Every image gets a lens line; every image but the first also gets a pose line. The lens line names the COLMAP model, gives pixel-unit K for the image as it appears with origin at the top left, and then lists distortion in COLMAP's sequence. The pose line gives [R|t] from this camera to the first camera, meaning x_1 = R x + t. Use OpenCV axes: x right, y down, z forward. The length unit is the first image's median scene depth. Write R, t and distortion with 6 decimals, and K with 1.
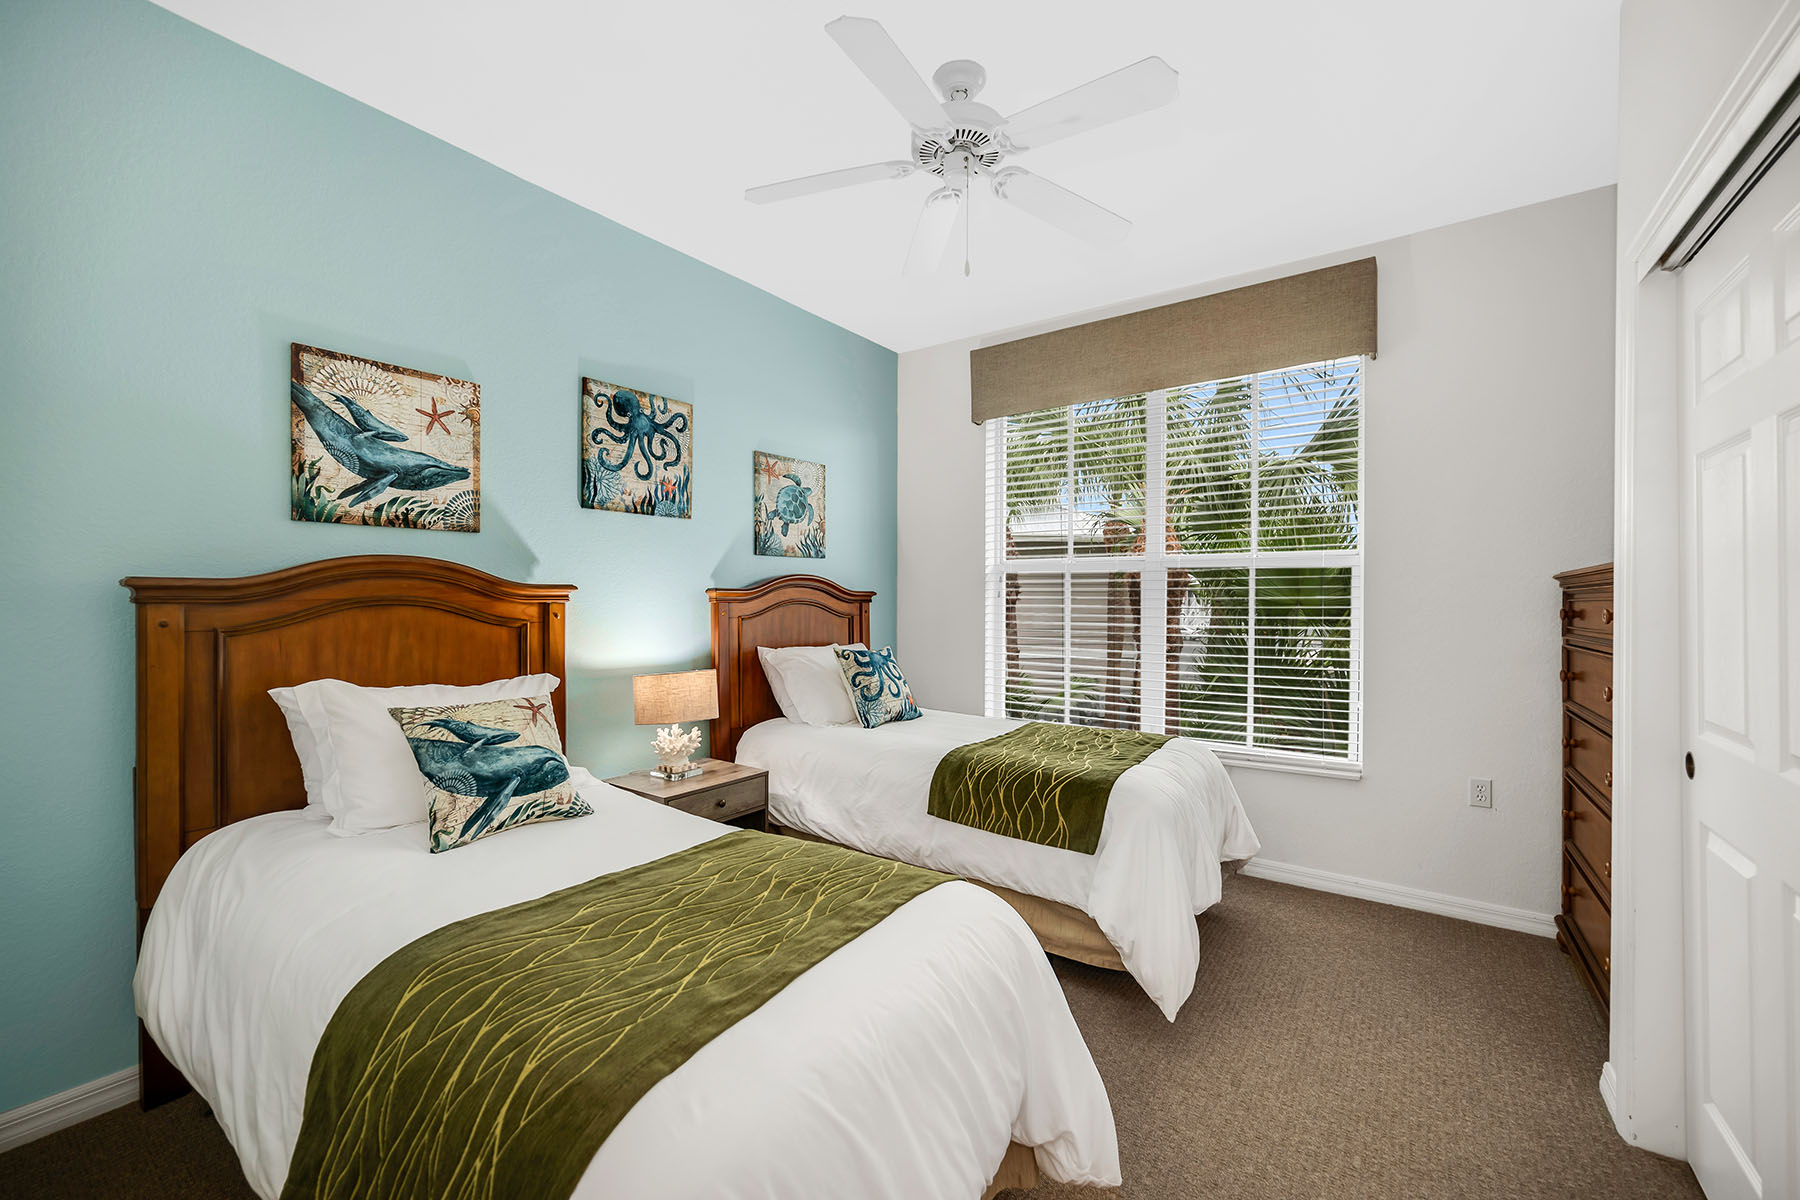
lens RADIAL K [[718.9, 0, 909.6], [0, 718.9, 601.5], [0, 0, 1]] dist [-0.000726, 0.000015]
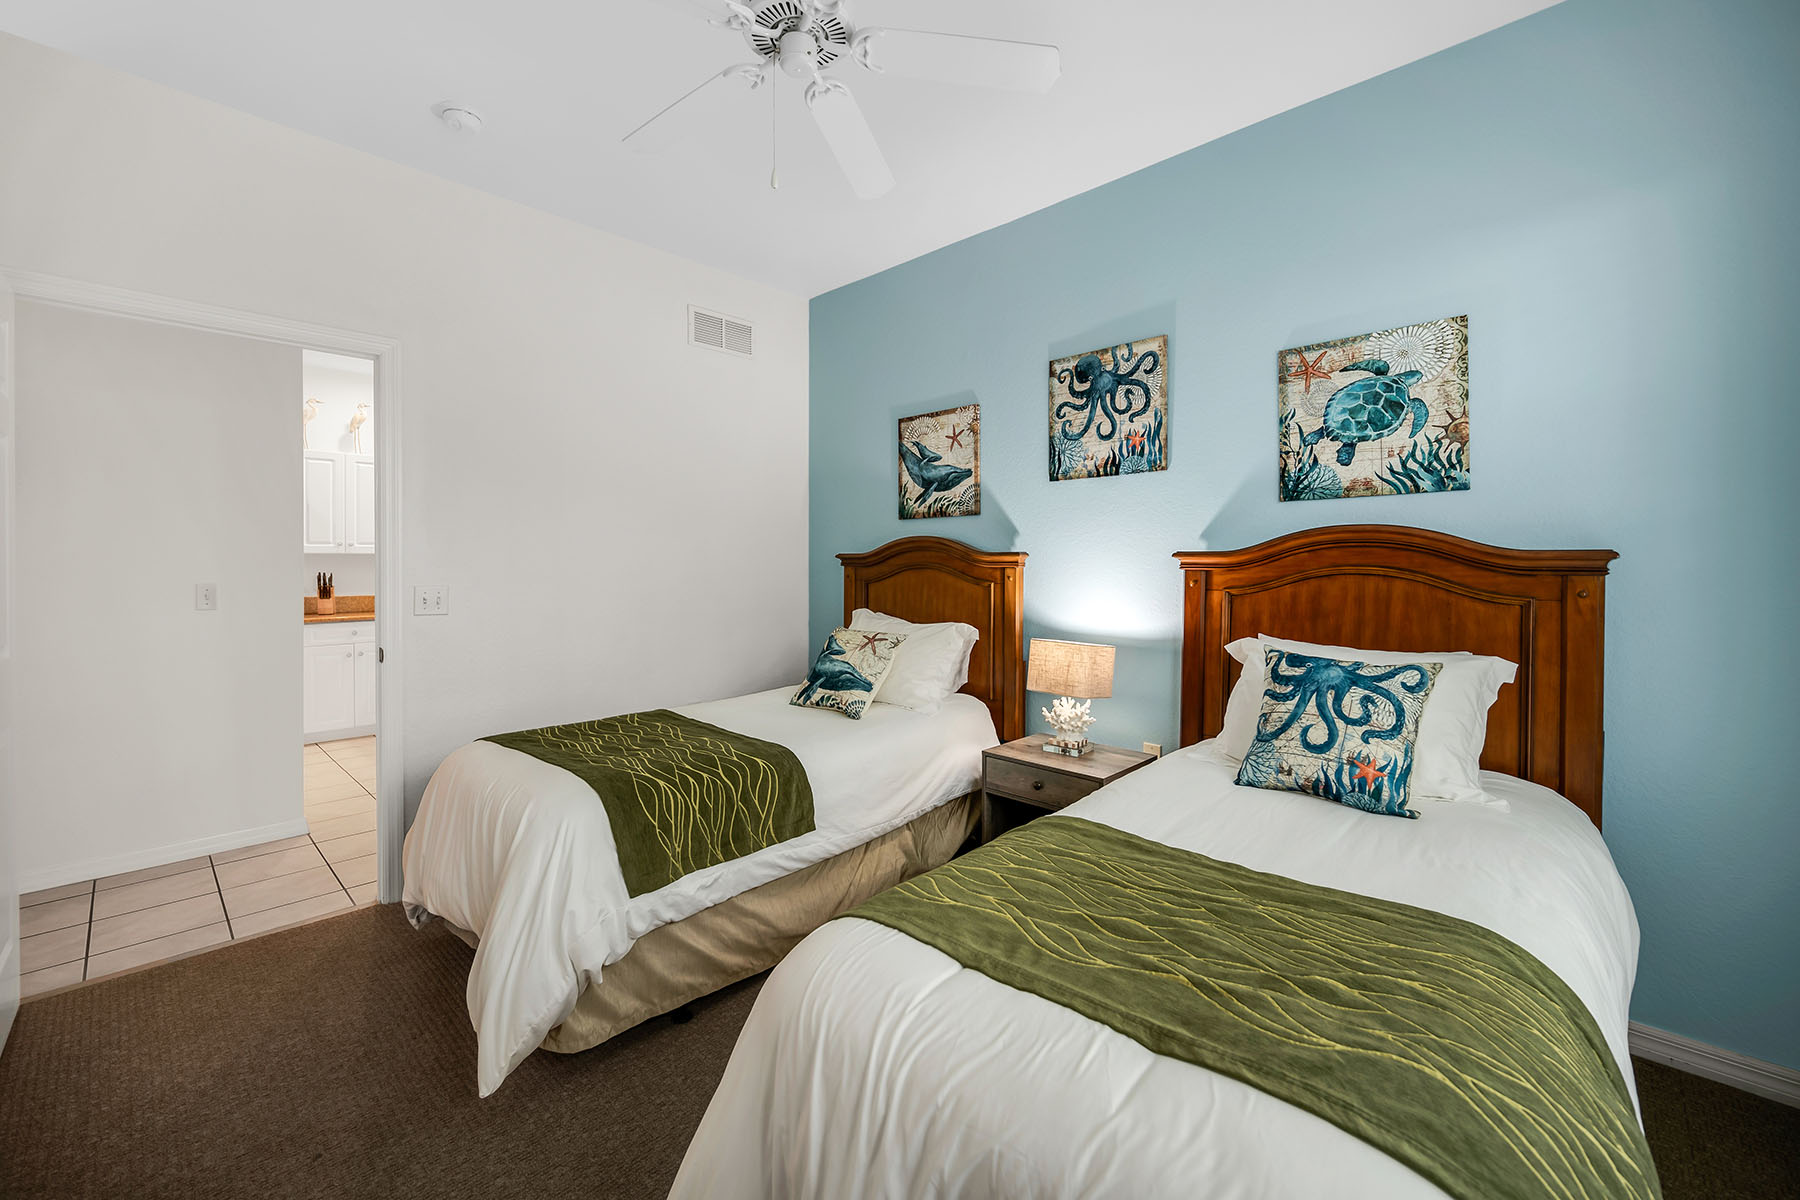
lens RADIAL K [[723.1, 0, 895.1], [0, 723.1, 568.9], [0, 0, 1]] dist [-0.000010, 0.000006]
pose [[-0.152887, 0.008583, -0.988206, 0.649900], [-0.005154, 0.999942, 0.009482, -0.006015], [0.988230, 0.006543, -0.152834, 0.907099]]
